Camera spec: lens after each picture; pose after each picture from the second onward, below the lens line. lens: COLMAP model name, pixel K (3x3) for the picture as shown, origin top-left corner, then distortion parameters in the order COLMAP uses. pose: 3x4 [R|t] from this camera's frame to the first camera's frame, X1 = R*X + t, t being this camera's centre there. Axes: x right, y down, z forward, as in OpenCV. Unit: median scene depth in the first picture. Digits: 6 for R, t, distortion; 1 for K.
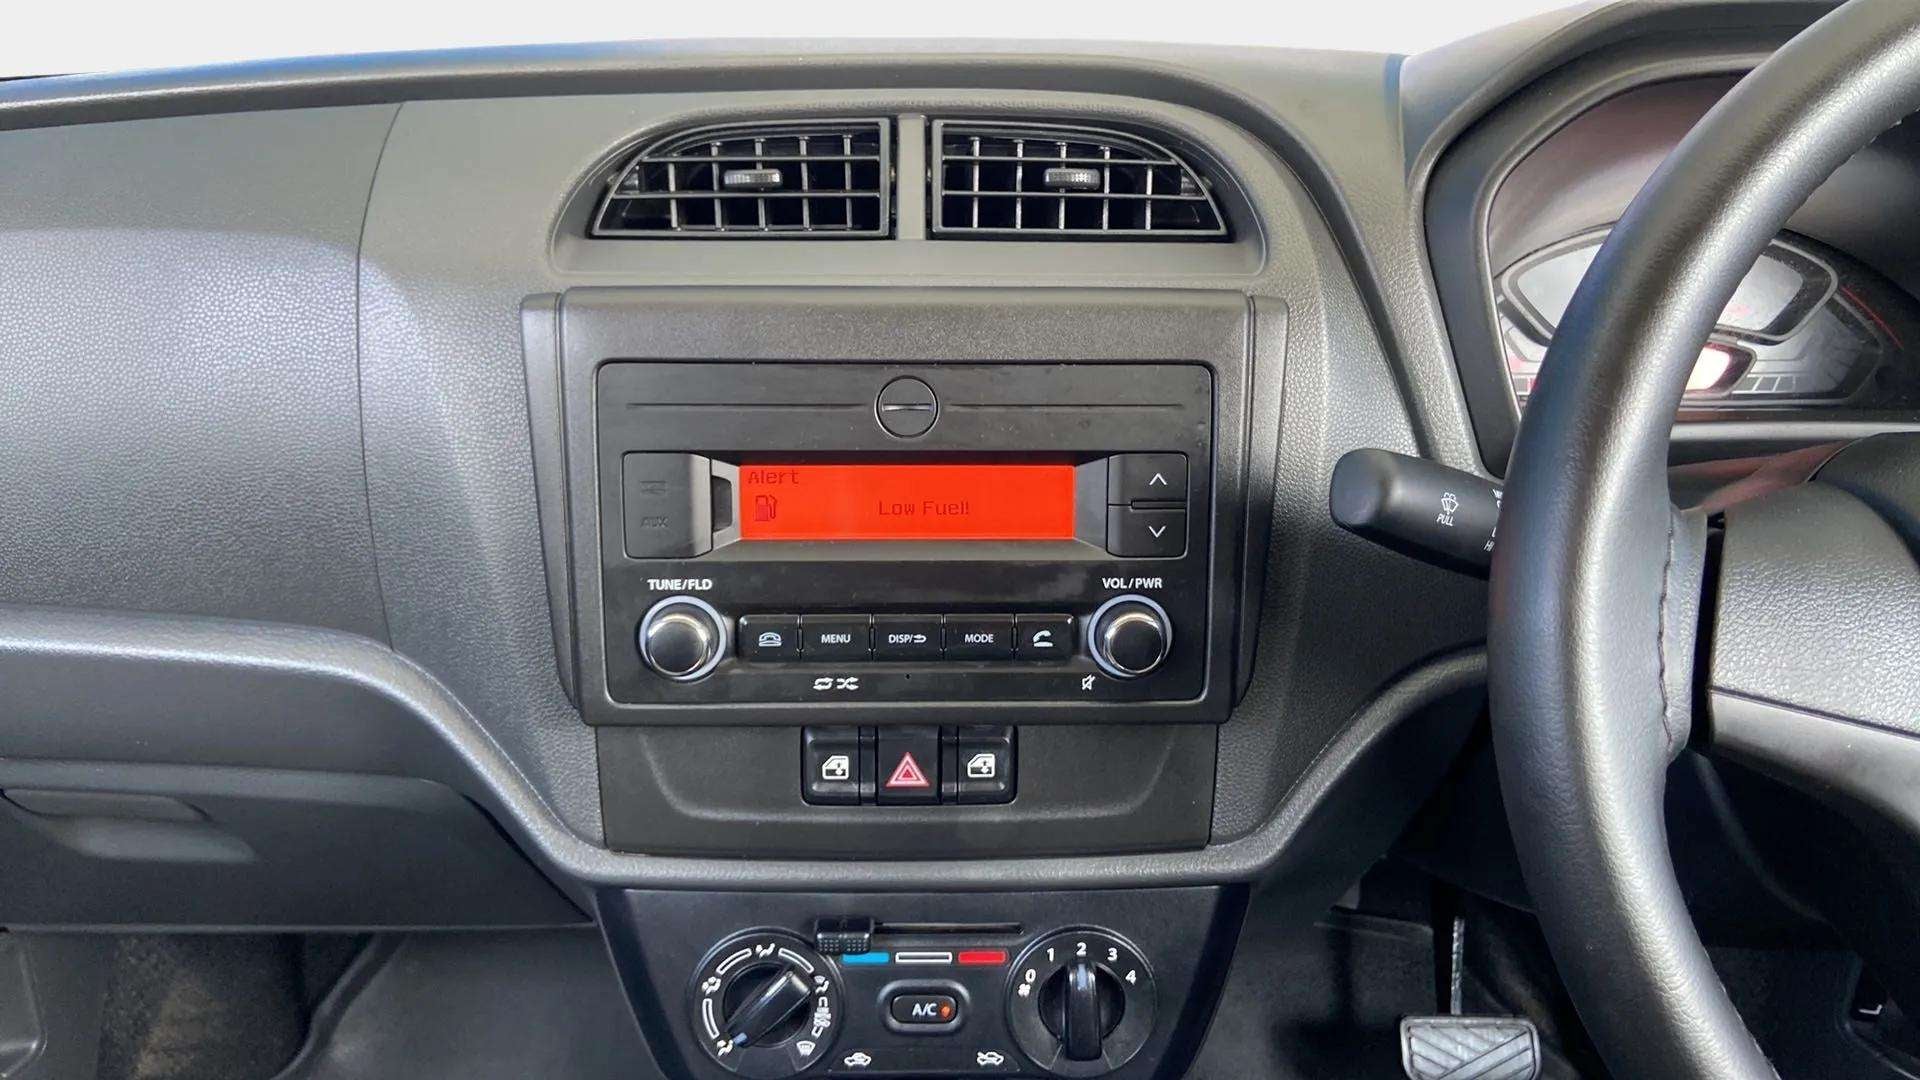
lens RADIAL K [[1319.2, 0, 979.4], [0, 1319.2, 532.7], [0, 0, 1]] dist [0.111315, -0.141464]
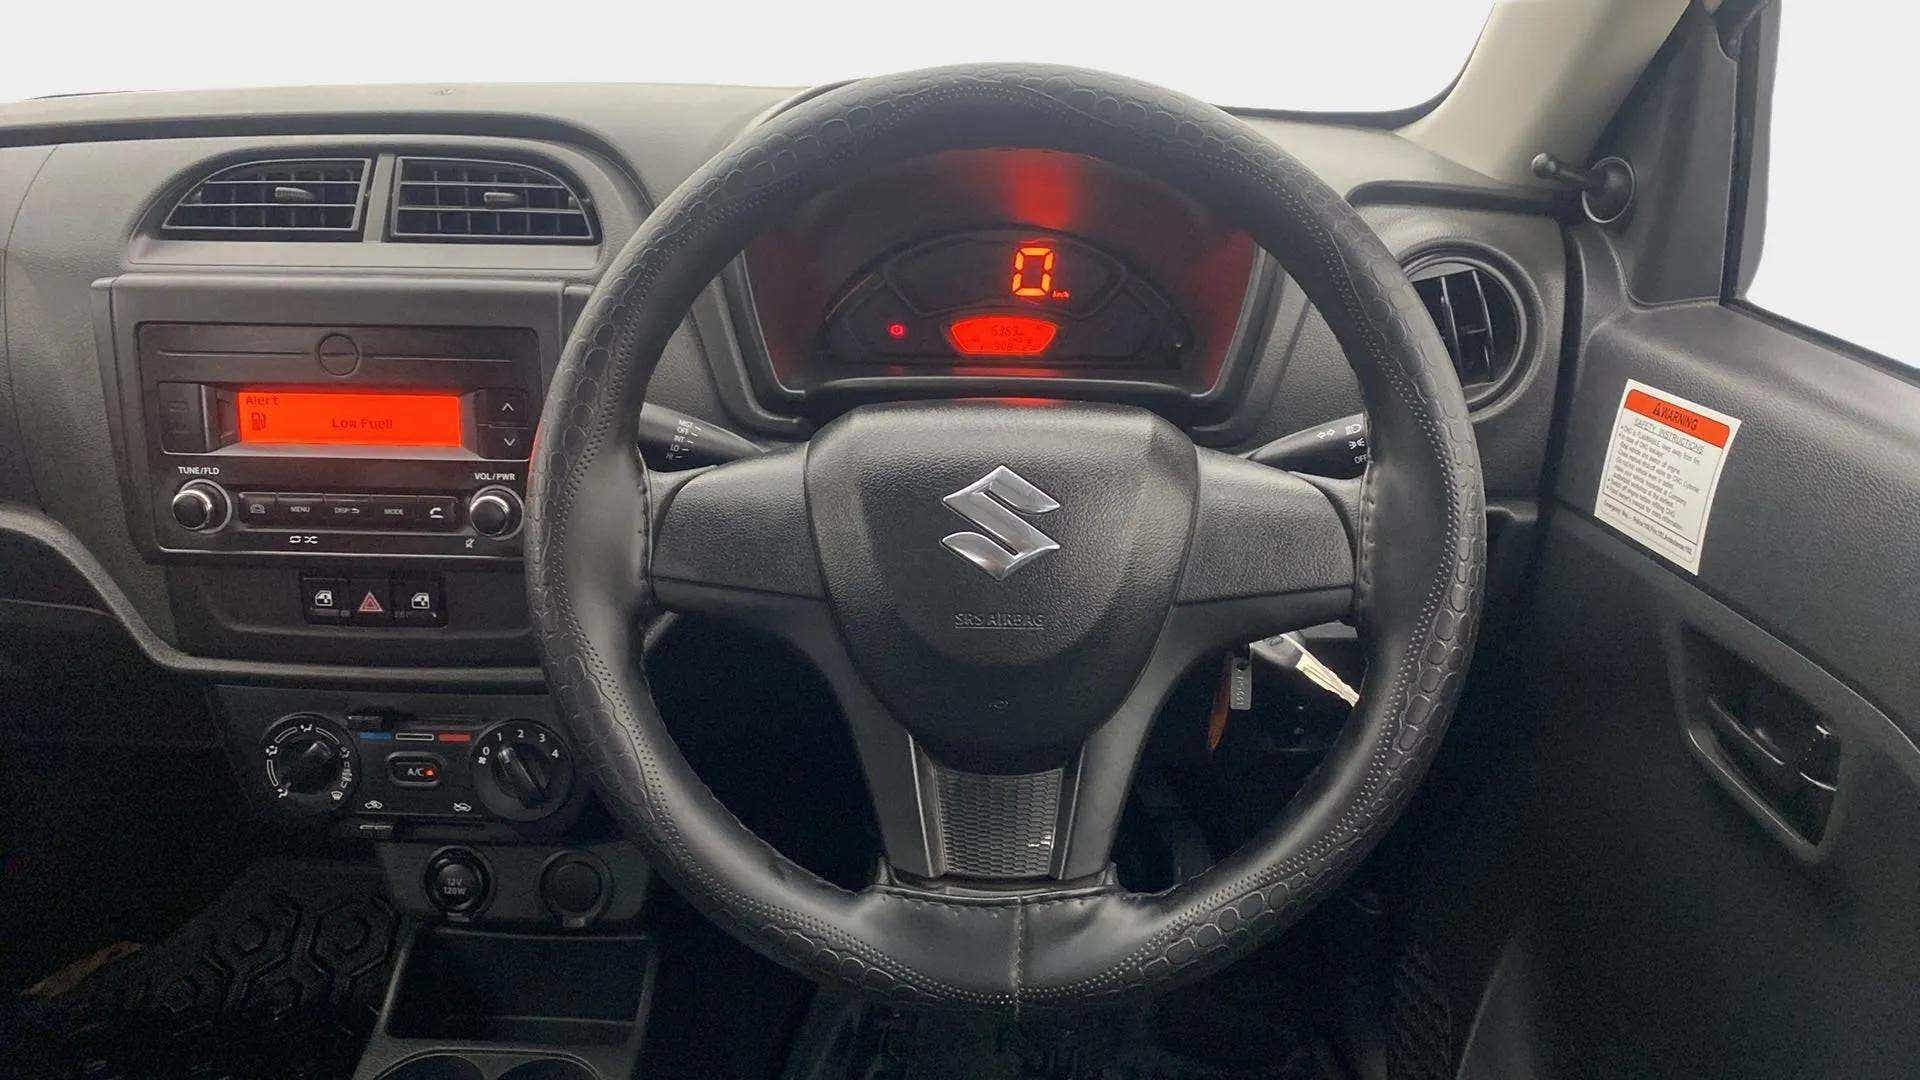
lens RADIAL K [[1343.3, 0, 981.6], [0, 1343.3, 539.9], [0, 0, 1]] dist [0.018835, 0.001073]
pose [[0.997831, 0.019427, -0.062893, 0.712561], [-0.016917, 0.999048, 0.040207, 0.037125], [0.063615, -0.039056, 0.997210, -0.449846]]
